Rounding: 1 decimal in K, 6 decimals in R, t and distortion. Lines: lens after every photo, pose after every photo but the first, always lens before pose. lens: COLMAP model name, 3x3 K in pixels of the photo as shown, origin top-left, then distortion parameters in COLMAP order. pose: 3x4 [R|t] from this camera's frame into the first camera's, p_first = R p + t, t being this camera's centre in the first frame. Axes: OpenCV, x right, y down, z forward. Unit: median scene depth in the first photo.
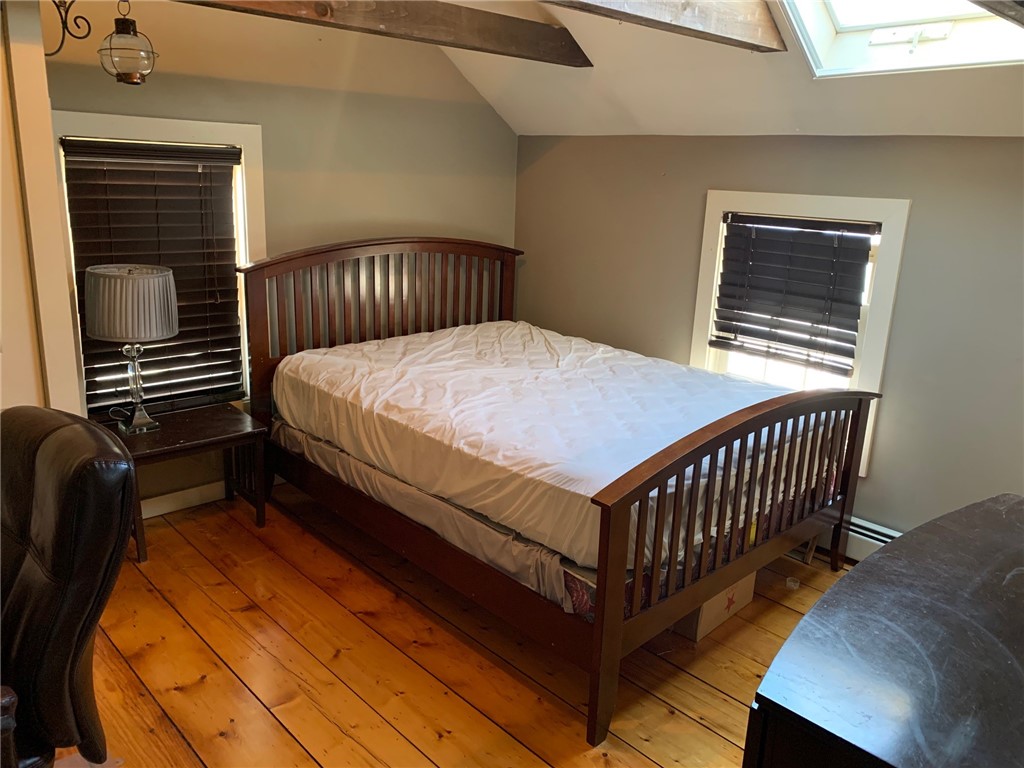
lens RADIAL K [[787.3, 0, 512.7], [0, 787.3, 380.4], [0, 0, 1]] dist [0.031809, -0.041584]
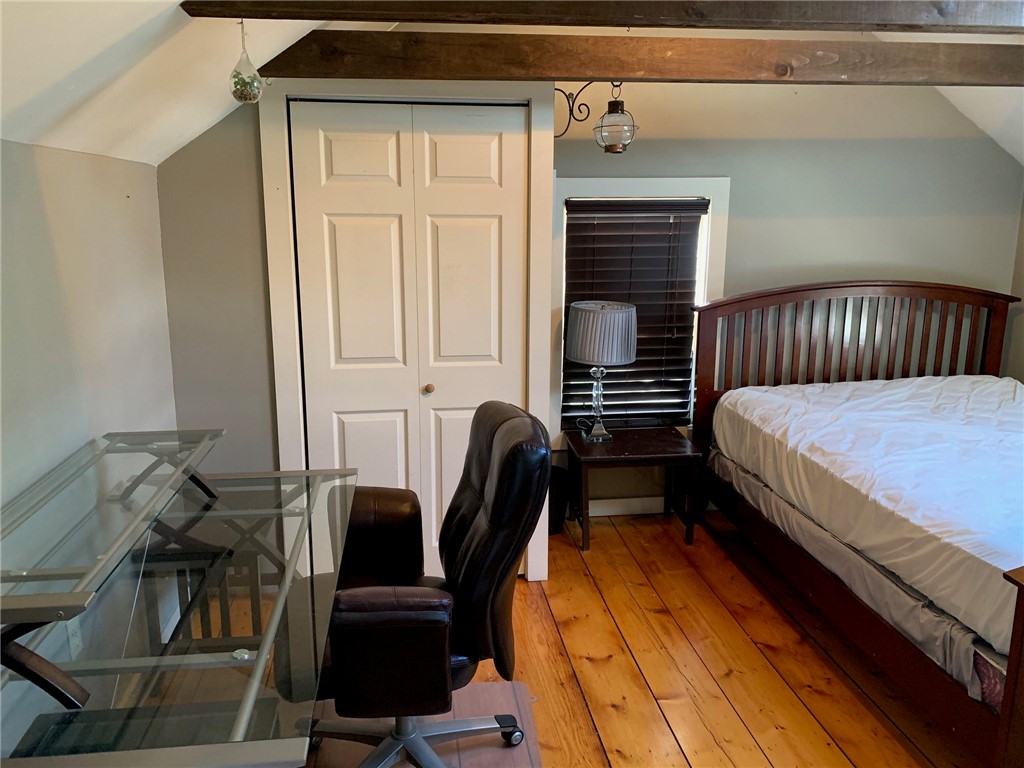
lens RADIAL K [[787.3, 0, 506.1], [0, 787.3, 383.1], [0, 0, 1]] dist [0.031809, -0.041584]
pose [[0.813592, 0.089119, -0.574566, 0.089992], [-0.116023, 0.993194, -0.010239, 0.006345], [0.569743, 0.074993, 0.818394, -0.049670]]
